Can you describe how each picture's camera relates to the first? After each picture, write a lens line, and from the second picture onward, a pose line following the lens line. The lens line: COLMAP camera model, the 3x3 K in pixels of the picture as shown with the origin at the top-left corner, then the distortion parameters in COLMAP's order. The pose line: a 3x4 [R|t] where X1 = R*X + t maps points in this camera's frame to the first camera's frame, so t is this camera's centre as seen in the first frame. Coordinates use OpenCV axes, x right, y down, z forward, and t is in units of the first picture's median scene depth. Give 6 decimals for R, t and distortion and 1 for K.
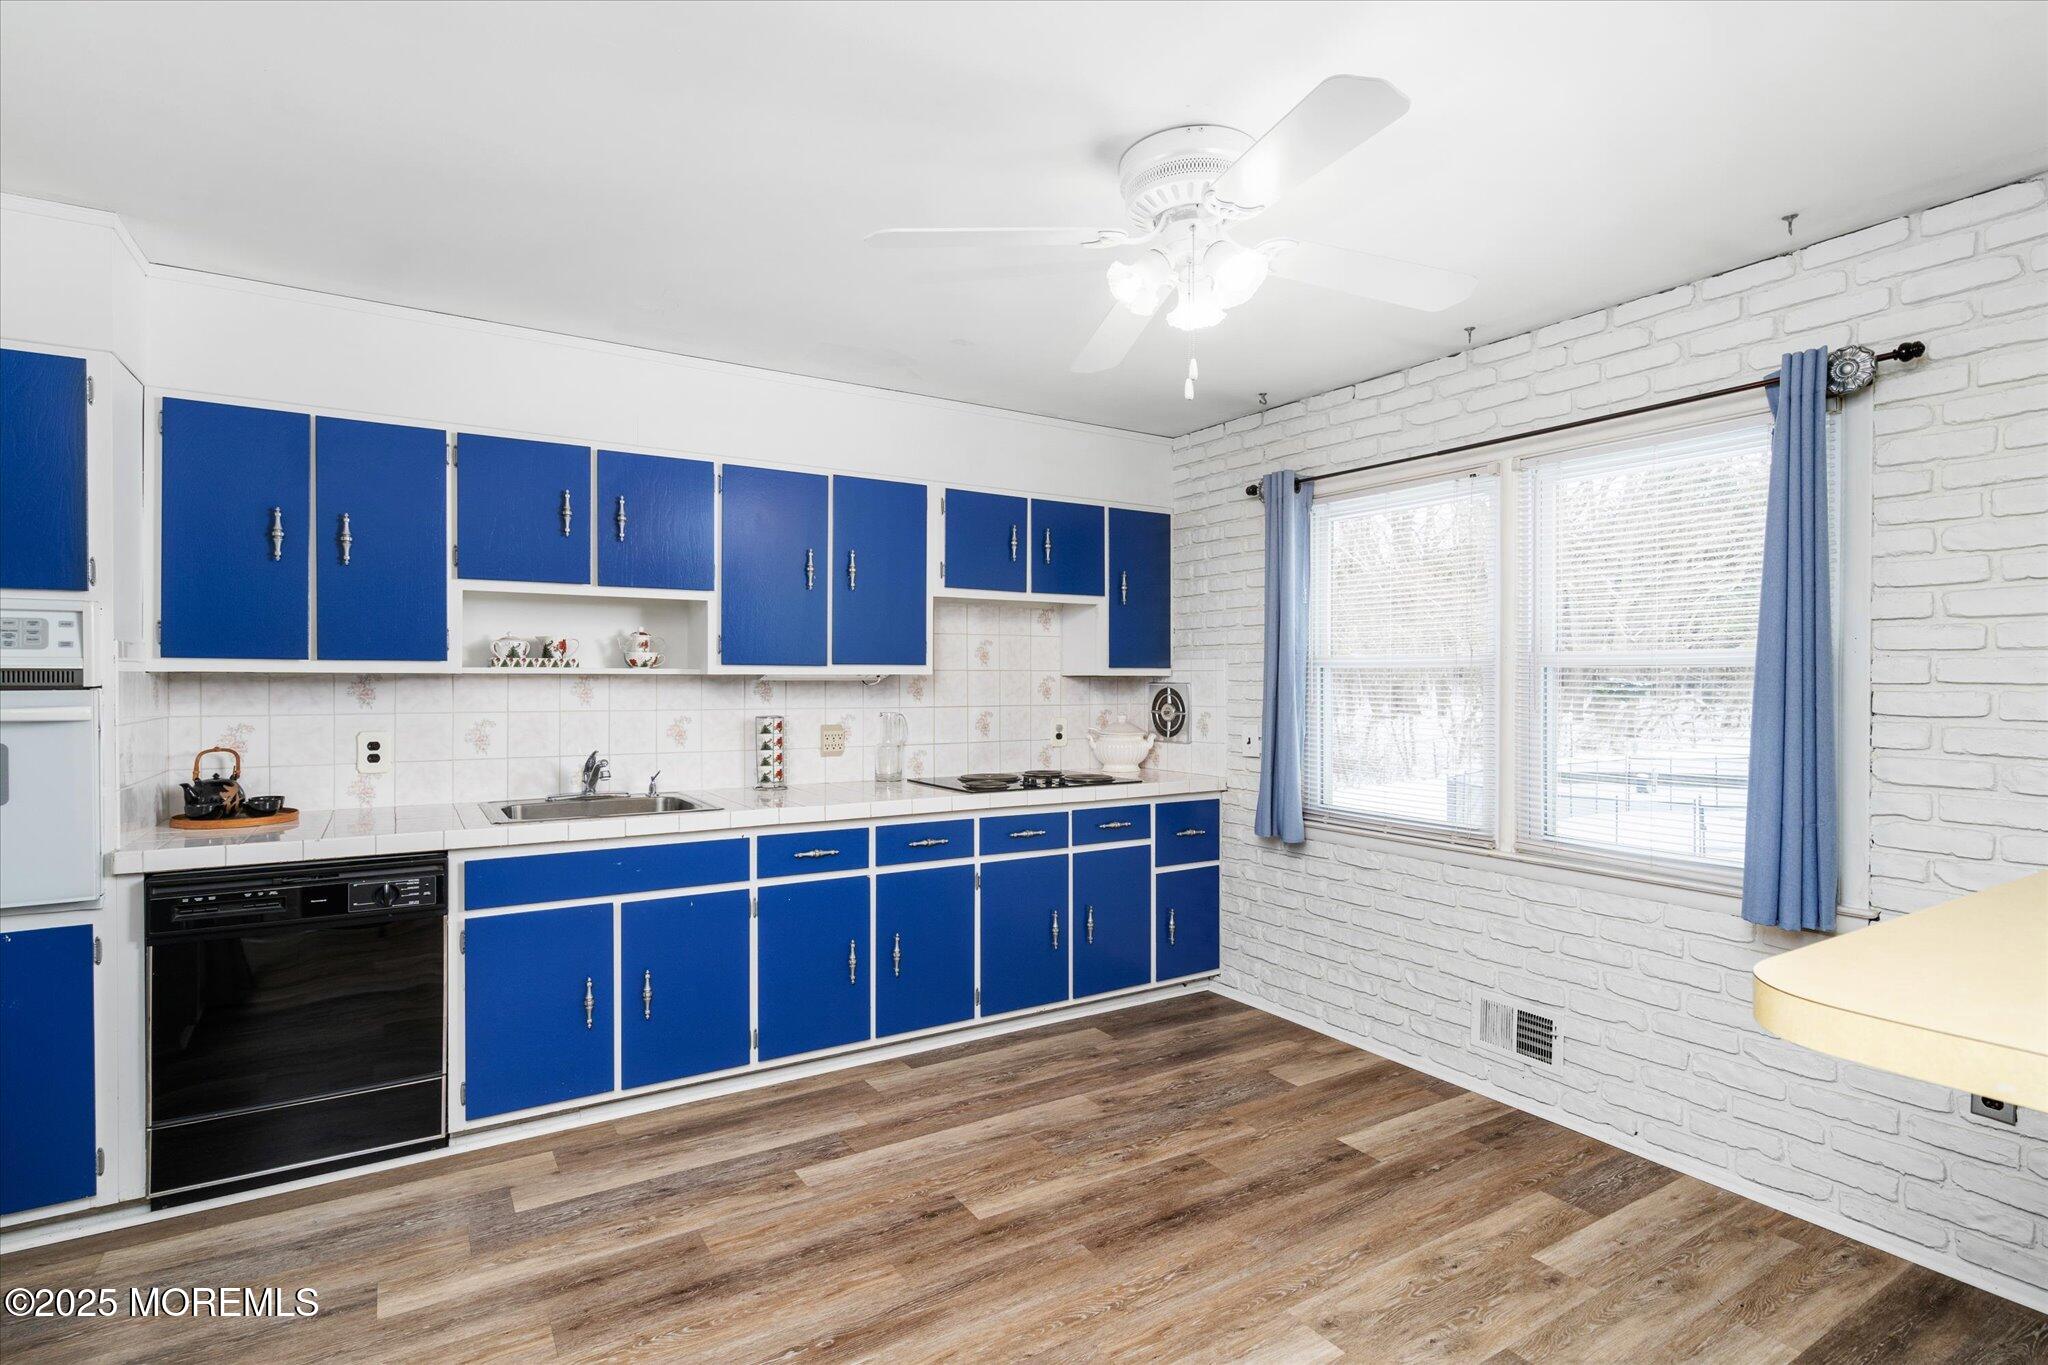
lens RADIAL K [[979.5, 0, 1012.1], [0, 979.5, 684.6], [0, 0, 1]] dist [-0.000115, 0.000801]
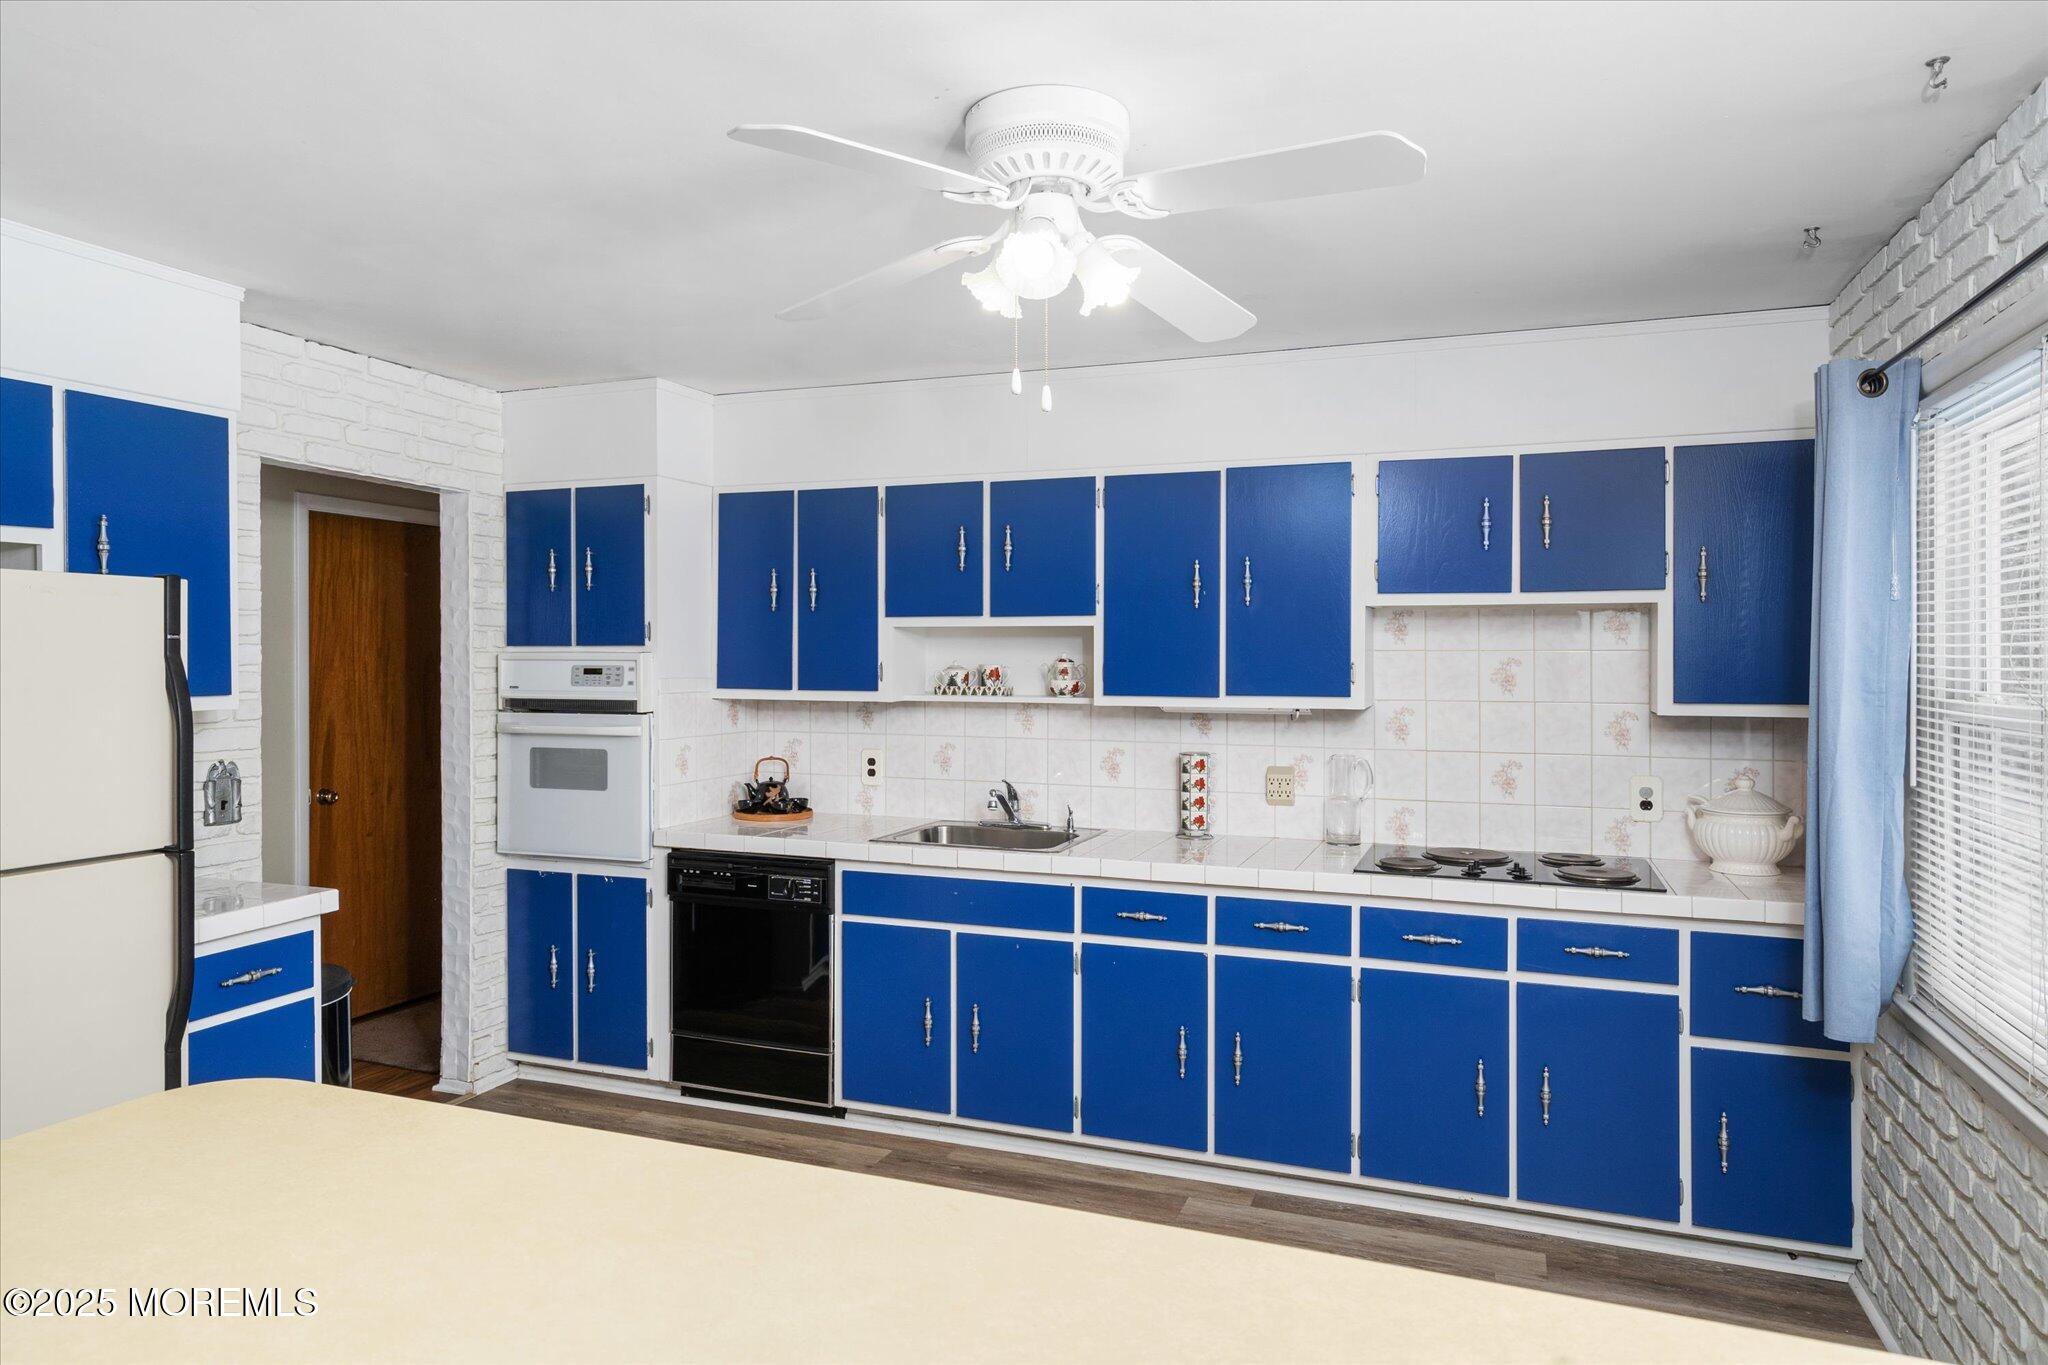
lens RADIAL K [[1252.7, 0, 1027.4], [0, 1252.7, 671.2], [0, 0, 1]] dist [0.008347, 0.002608]
pose [[0.612051, 0.004311, -0.790807, 0.597554], [-0.006280, 0.999980, 0.000591, -0.043976], [0.790793, 0.004604, 0.612066, 0.228919]]
